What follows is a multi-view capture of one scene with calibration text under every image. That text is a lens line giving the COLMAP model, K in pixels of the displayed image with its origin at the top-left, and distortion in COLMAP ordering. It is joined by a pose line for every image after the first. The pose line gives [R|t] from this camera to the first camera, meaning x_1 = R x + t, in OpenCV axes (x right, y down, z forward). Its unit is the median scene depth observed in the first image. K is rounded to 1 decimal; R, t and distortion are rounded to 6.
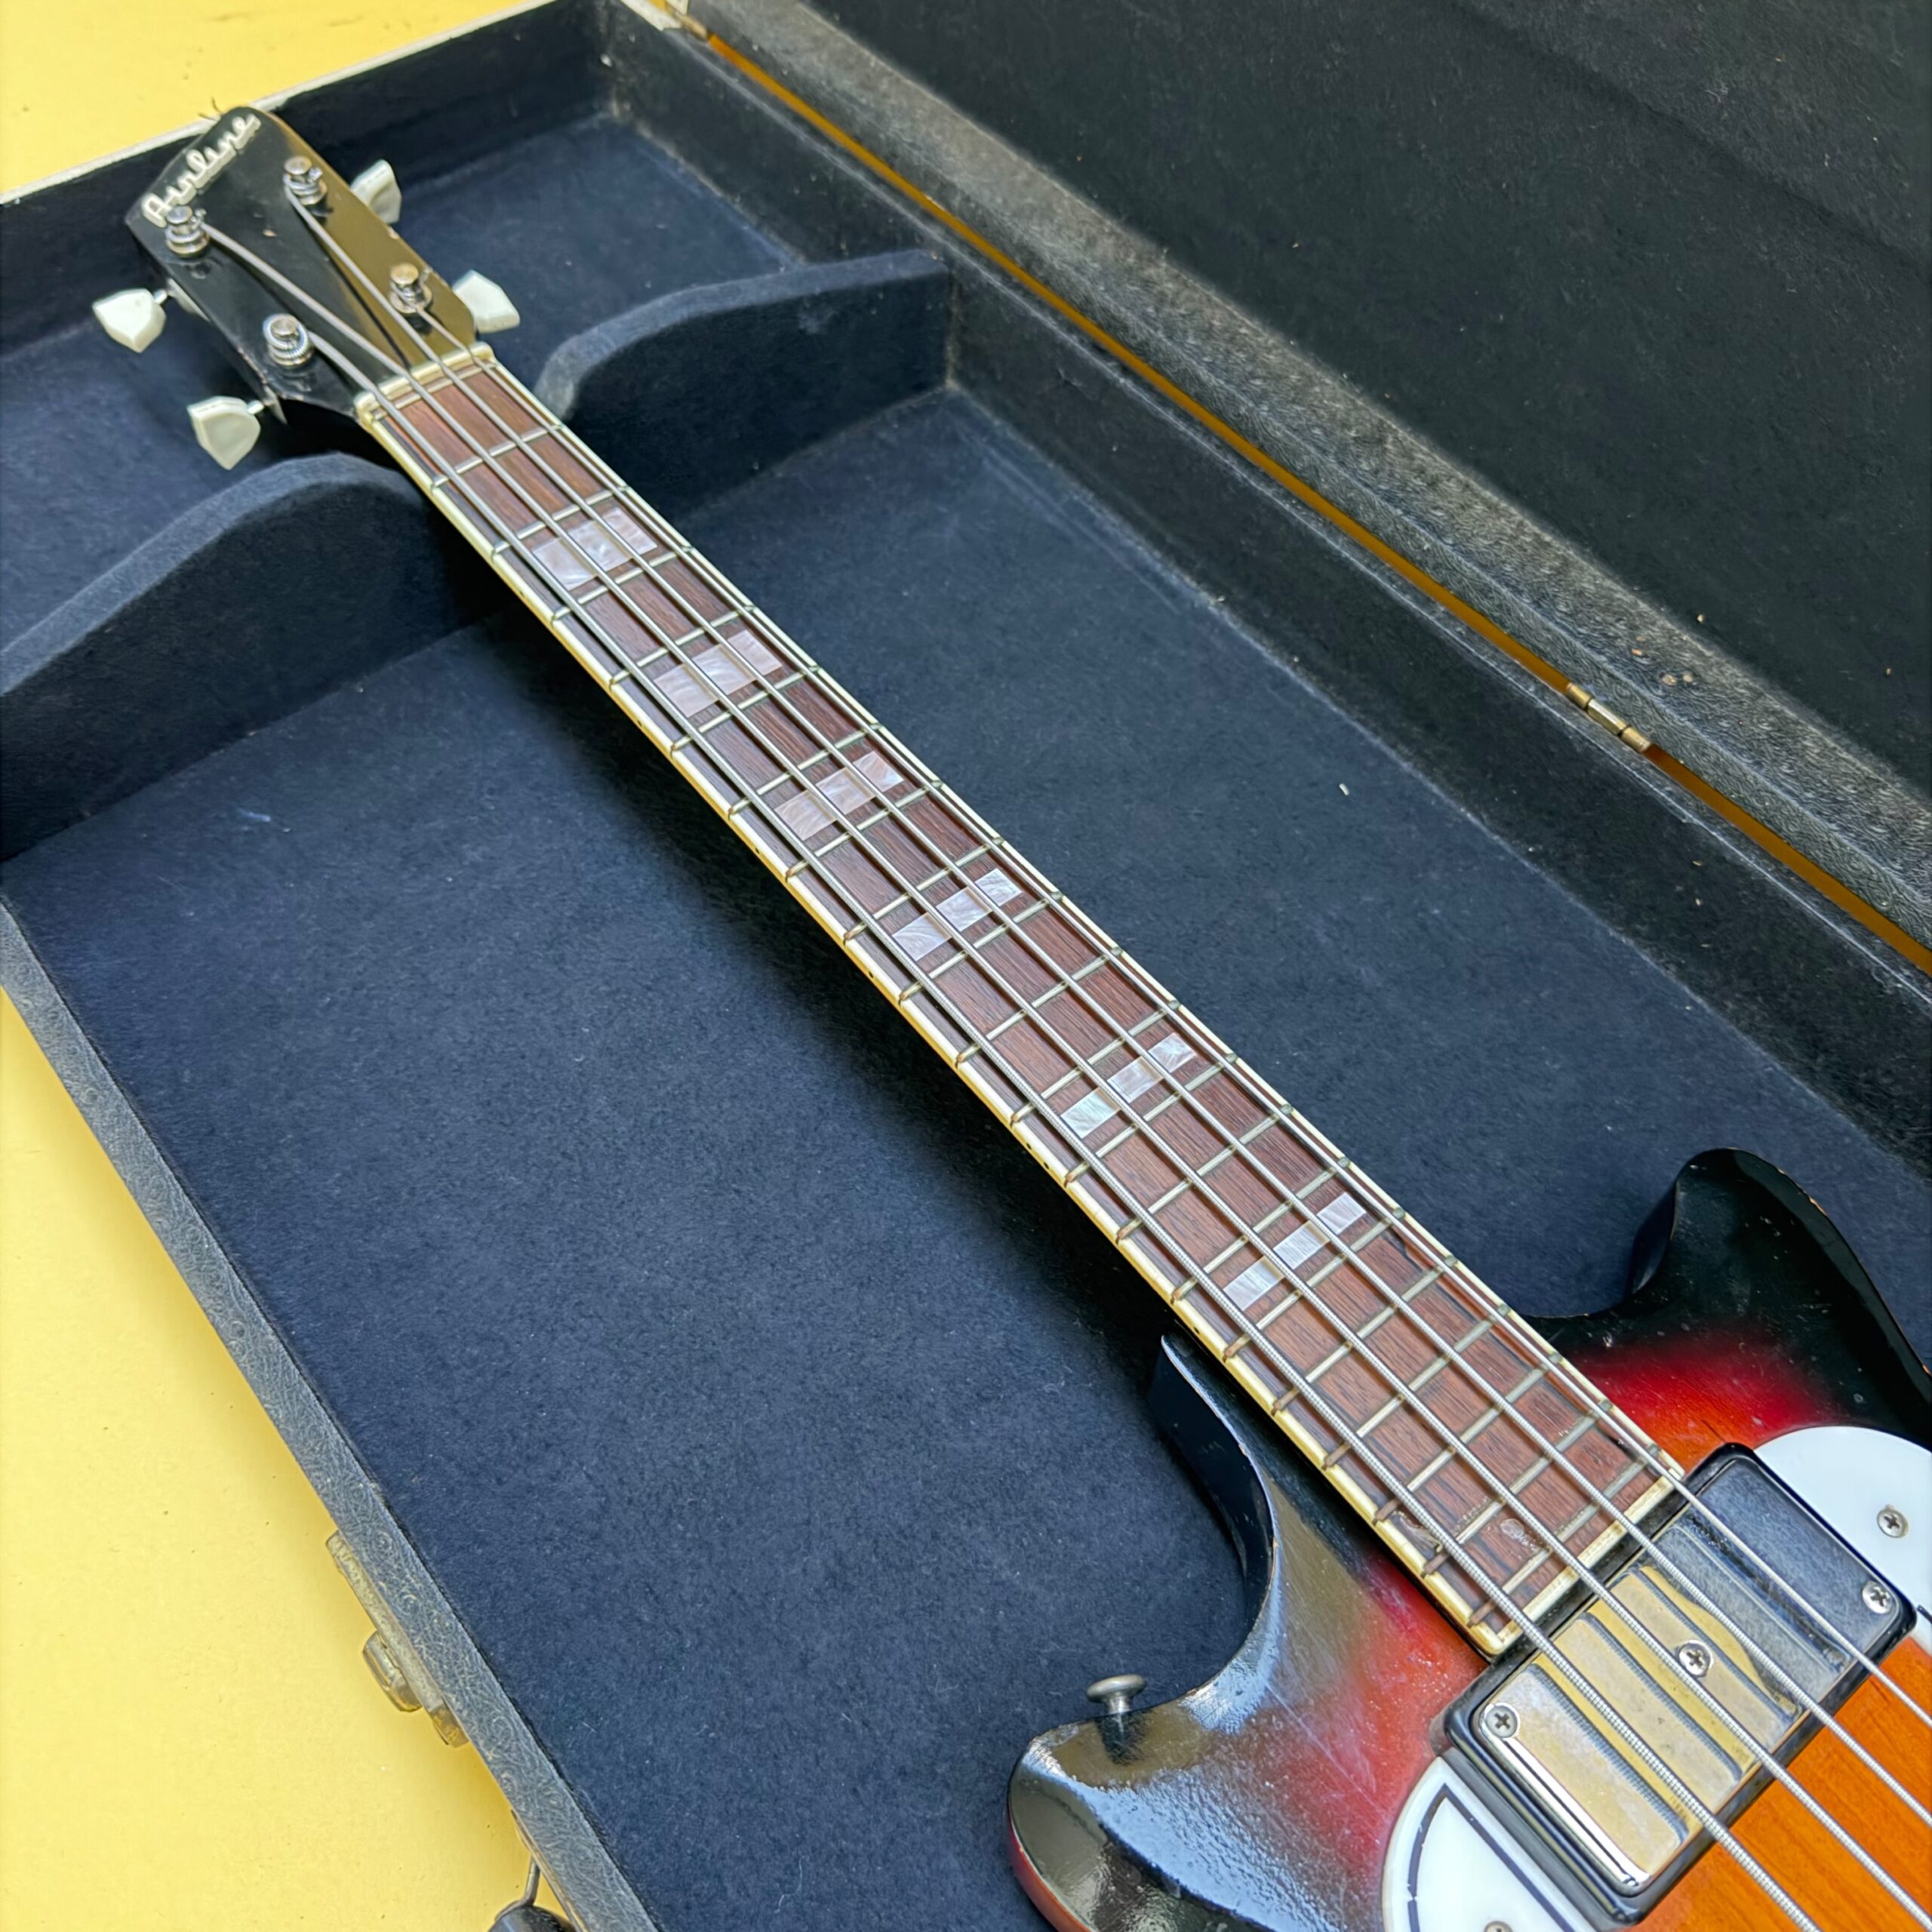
lens RADIAL K [[1847.6, 0, 975.9], [0, 1847.6, 958.9], [0, 0, 1]] dist [0.198054, -0.535200]
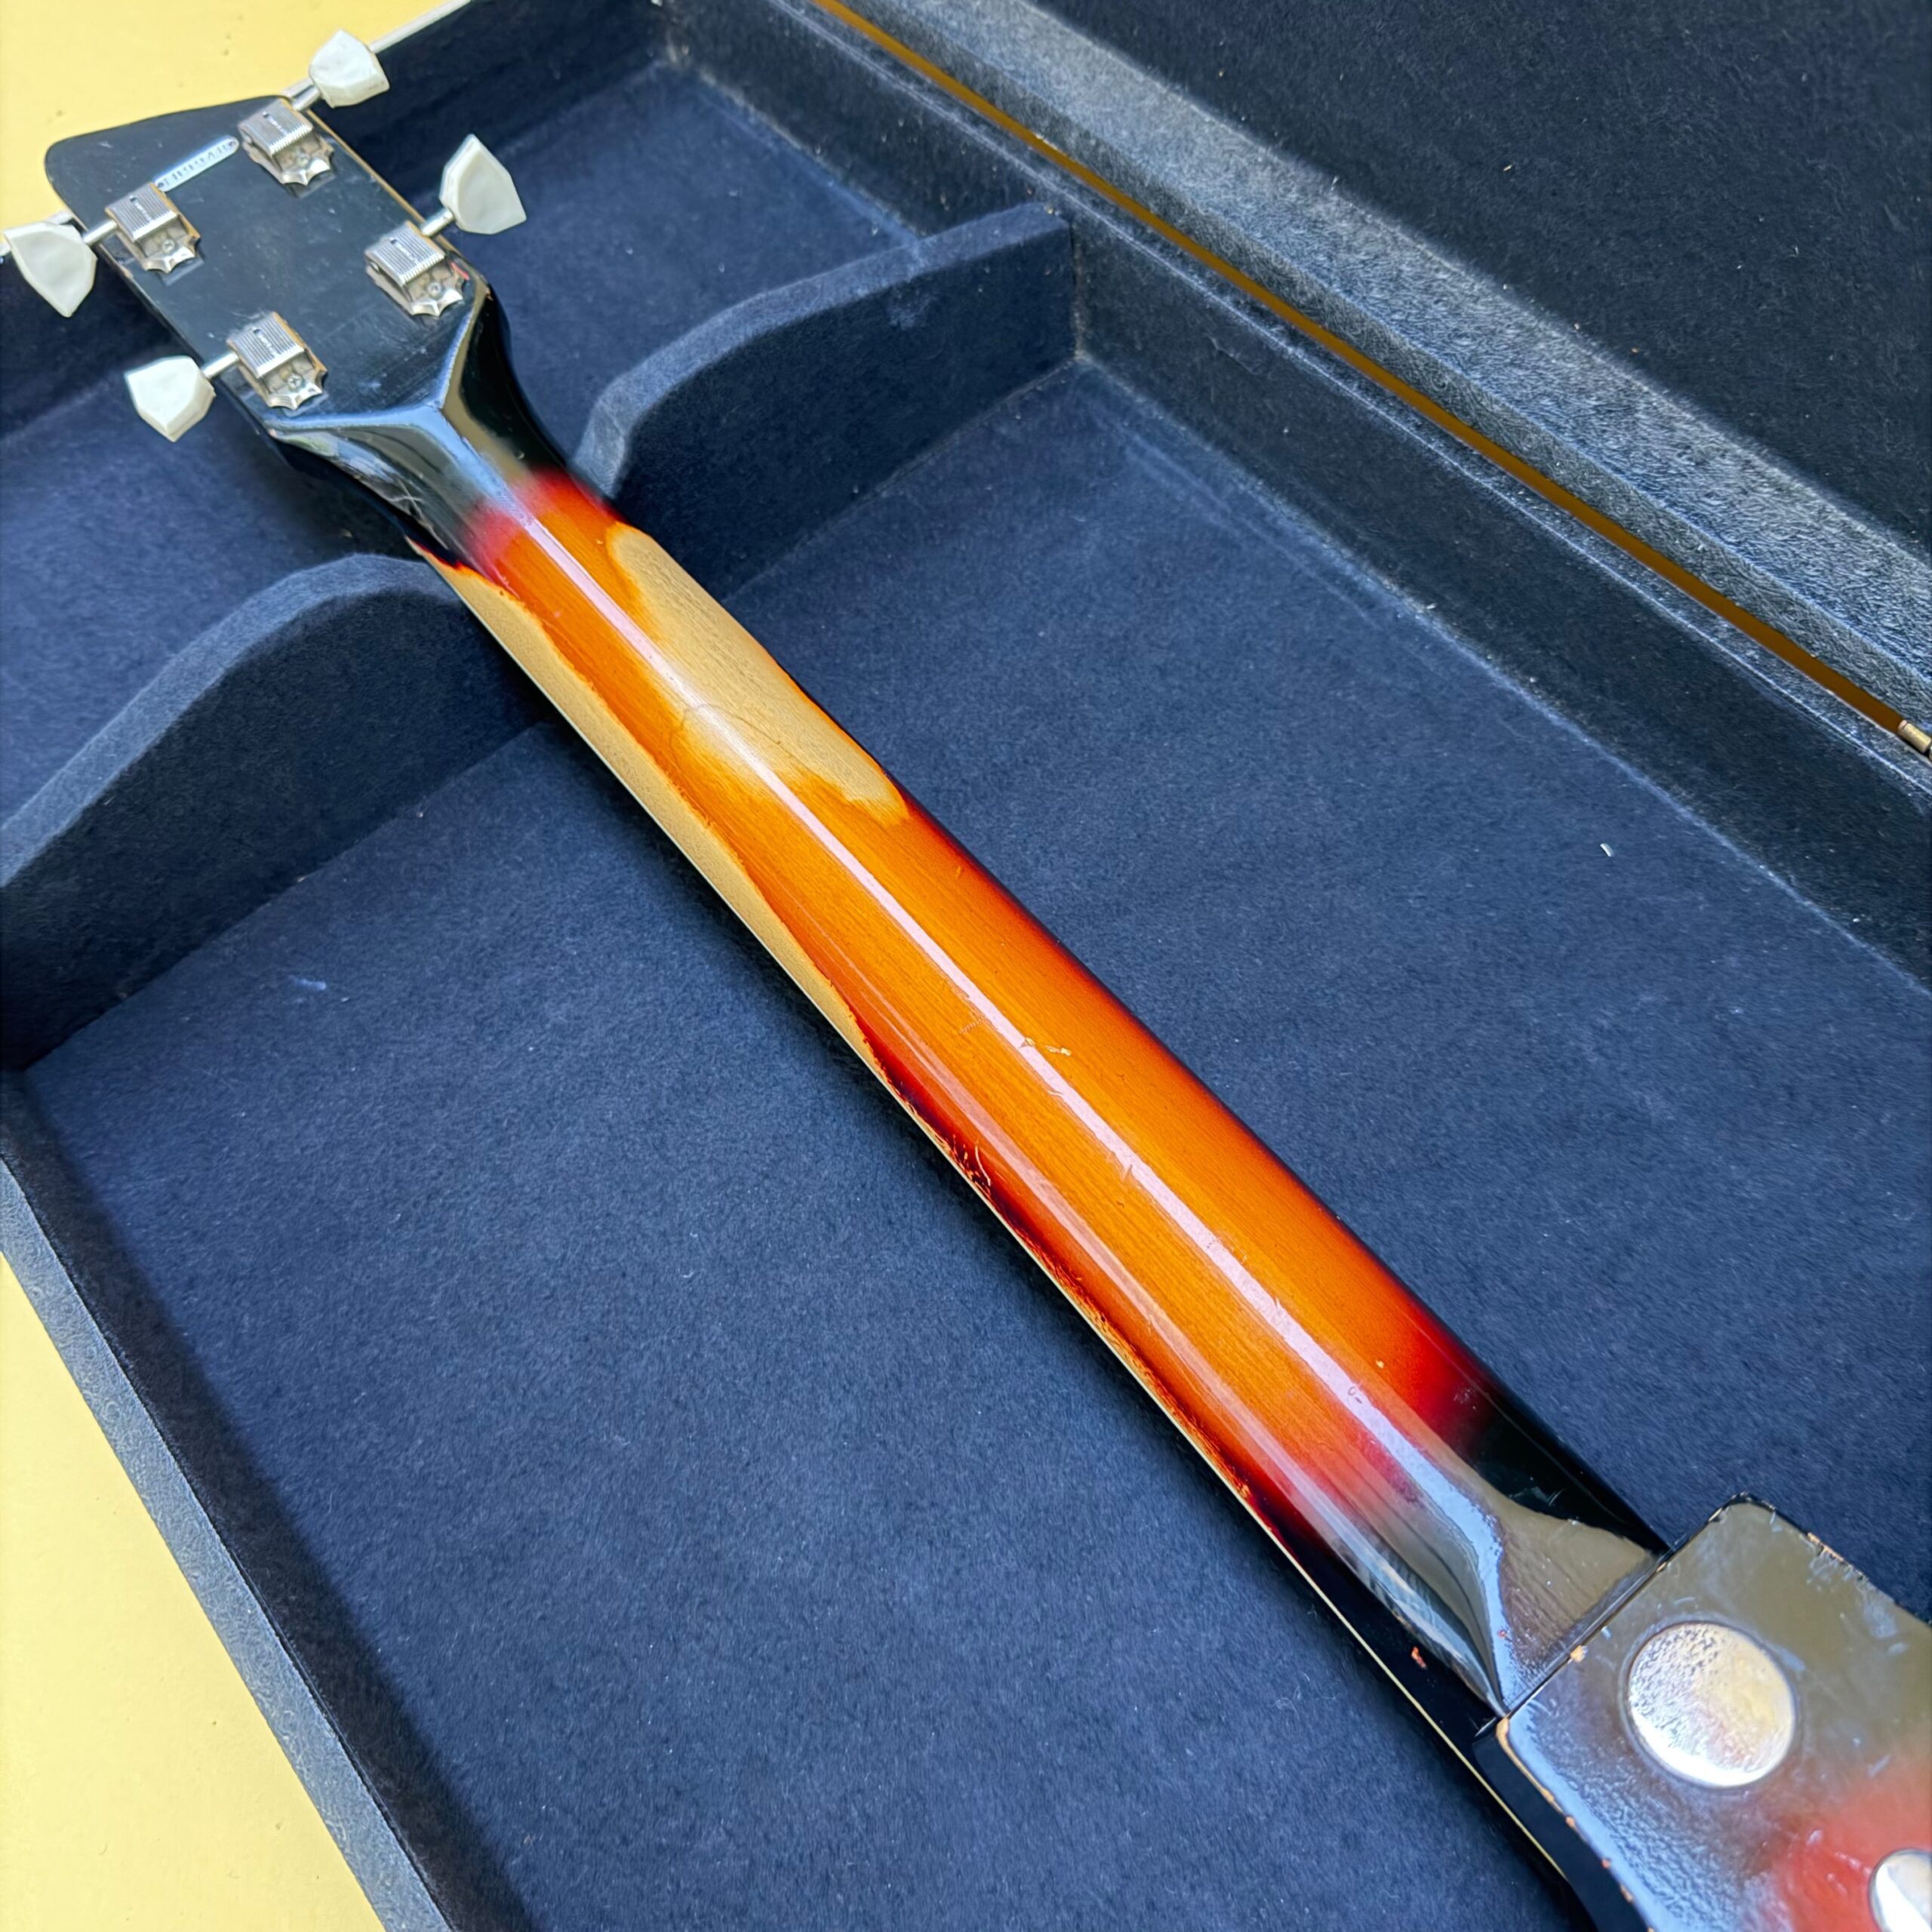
lens RADIAL K [[1847.6, 0, 975.9], [0, 1847.6, 958.9], [0, 0, 1]] dist [0.198054, -0.535200]
pose [[0.991783, -0.067747, -0.108524, 0.015103], [0.076362, 0.994079, 0.077298, -0.134072], [0.102644, -0.084950, 0.991084, 0.182063]]
